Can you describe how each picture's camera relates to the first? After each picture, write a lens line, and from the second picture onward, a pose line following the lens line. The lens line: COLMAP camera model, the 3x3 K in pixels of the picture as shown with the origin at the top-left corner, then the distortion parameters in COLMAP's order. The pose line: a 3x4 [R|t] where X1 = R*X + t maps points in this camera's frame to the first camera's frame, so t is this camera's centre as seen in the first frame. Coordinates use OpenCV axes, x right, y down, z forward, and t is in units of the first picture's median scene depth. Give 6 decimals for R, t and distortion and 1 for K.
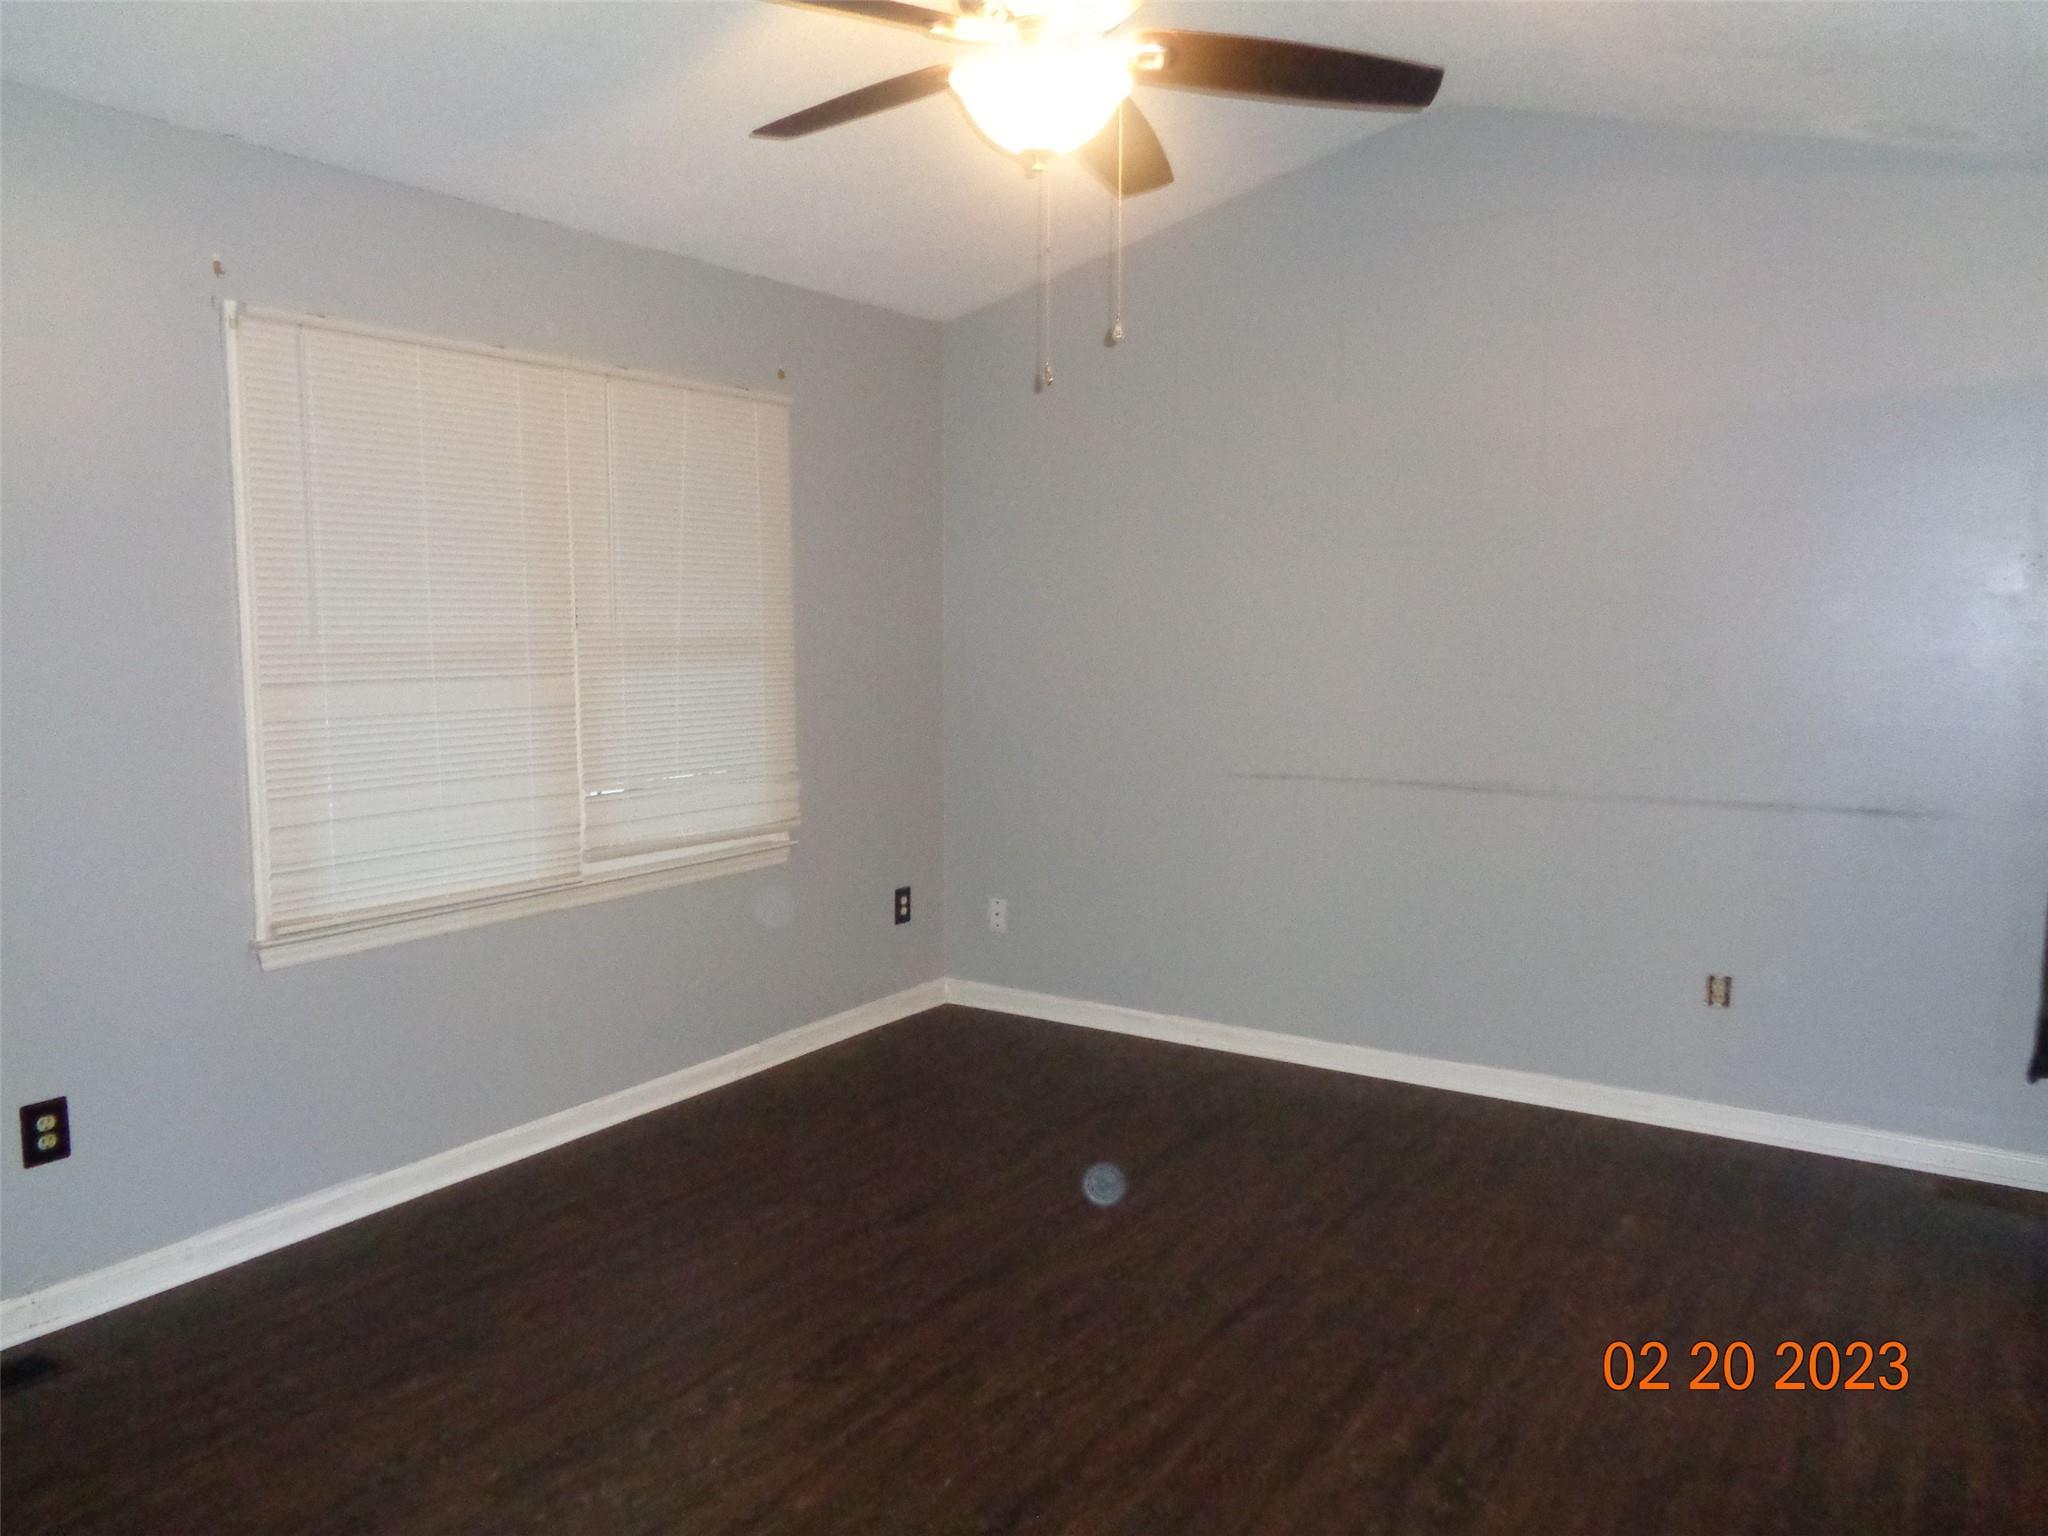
lens RADIAL K [[1514.3, 0, 1029.1], [0, 1514.3, 766.2], [0, 0, 1]] dist [-0.004535, -0.001029]
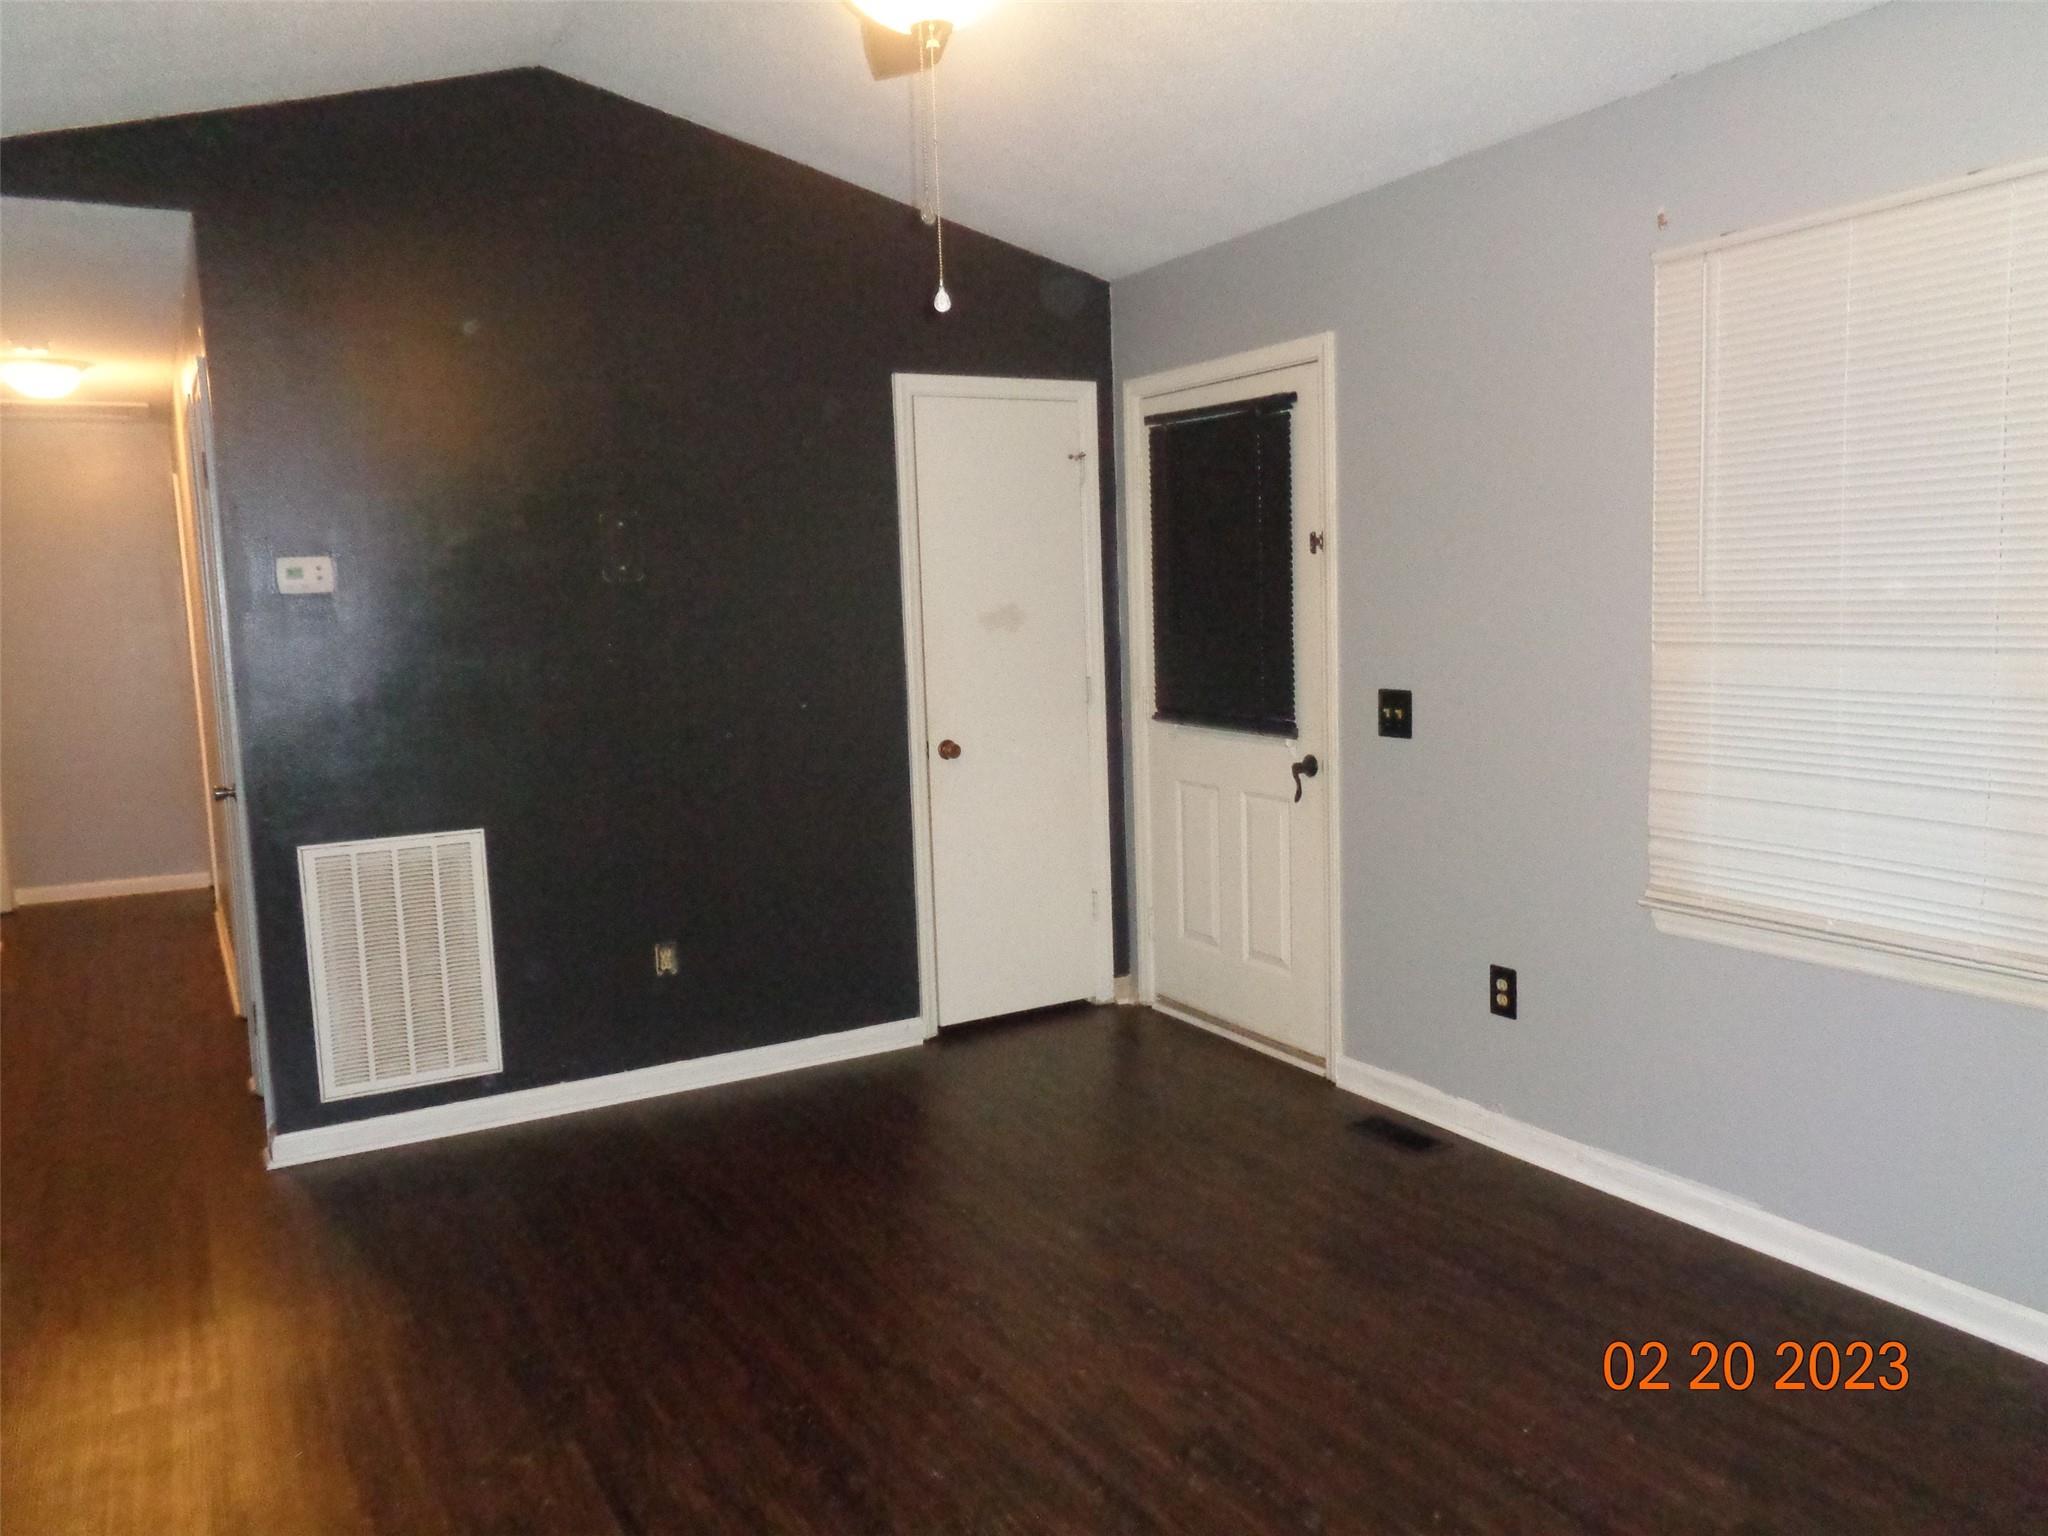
lens RADIAL K [[1514.3, 0, 1030.2], [0, 1514.3, 770.3], [0, 0, 1]] dist [-0.004535, -0.001029]
pose [[-0.454434, 0.117686, -0.882972, 0.537226], [-0.058200, 0.985194, 0.161264, -0.103378], [0.888877, 0.124673, -0.440856, 1.045950]]
